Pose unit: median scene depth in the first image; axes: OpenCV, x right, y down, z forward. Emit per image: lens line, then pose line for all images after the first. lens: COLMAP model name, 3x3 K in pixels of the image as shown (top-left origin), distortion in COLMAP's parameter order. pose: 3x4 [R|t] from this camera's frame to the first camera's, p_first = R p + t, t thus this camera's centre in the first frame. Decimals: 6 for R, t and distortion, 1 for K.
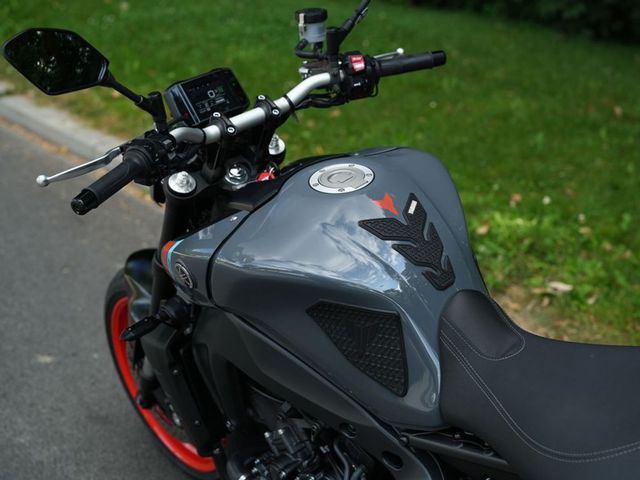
lens RADIAL K [[999.8, 0, 320.0], [0, 999.8, 240.0], [0, 0, 1]] dist [-0.107081, 1.073567]
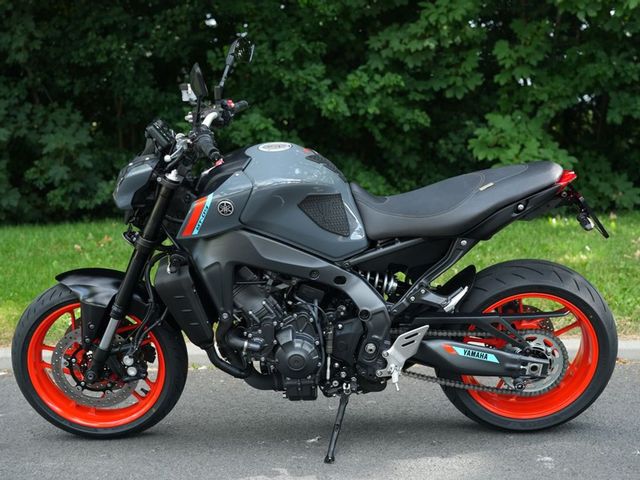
lens RADIAL K [[999.8, 0, 320.0], [0, 999.8, 240.0], [0, 0, 1]] dist [-0.107081, 1.073567]
pose [[0.686814, -0.171672, 0.706269, -1.202206], [0.337749, 0.935804, -0.100980, 0.302509], [-0.643594, 0.307897, 0.700705, -0.328623]]
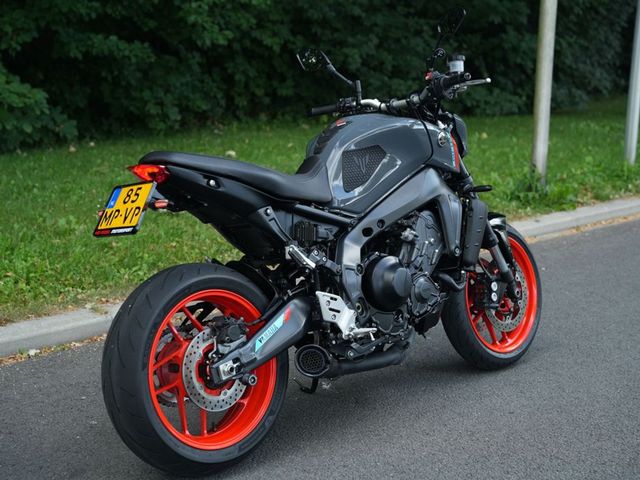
lens RADIAL K [[999.8, 0, 320.0], [0, 999.8, 240.0], [0, 0, 1]] dist [-0.107081, 1.073567]
pose [[-0.057556, -0.273776, 0.960070, -1.840014], [0.350691, 0.894836, 0.276197, -0.386542], [-0.934721, 0.352585, 0.044507, 0.944435]]
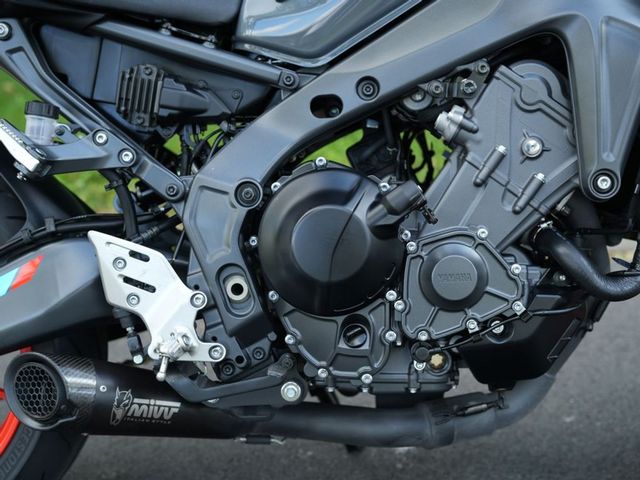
lens RADIAL K [[999.8, 0, 320.0], [0, 999.8, 240.0], [0, 0, 1]] dist [-0.107081, 1.073567]
pose [[0.659859, -0.300002, 0.688901, -0.601169], [0.362077, 0.930322, 0.058323, 0.188364], [-0.658396, 0.210950, 0.722505, 0.435804]]
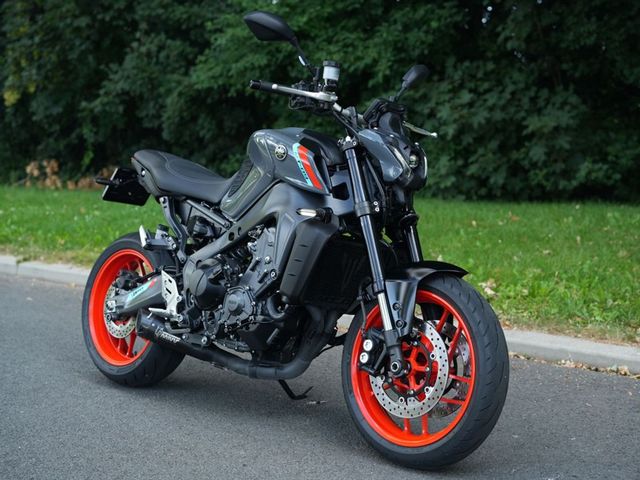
lens RADIAL K [[999.8, 0, 320.0], [0, 999.8, 240.0], [0, 0, 1]] dist [-0.107081, 1.073567]
pose [[0.991687, -0.108538, 0.069108, -0.028730], [0.122783, 0.958852, -0.255984, 0.668658], [-0.038480, 0.262342, 0.964207, -0.945402]]
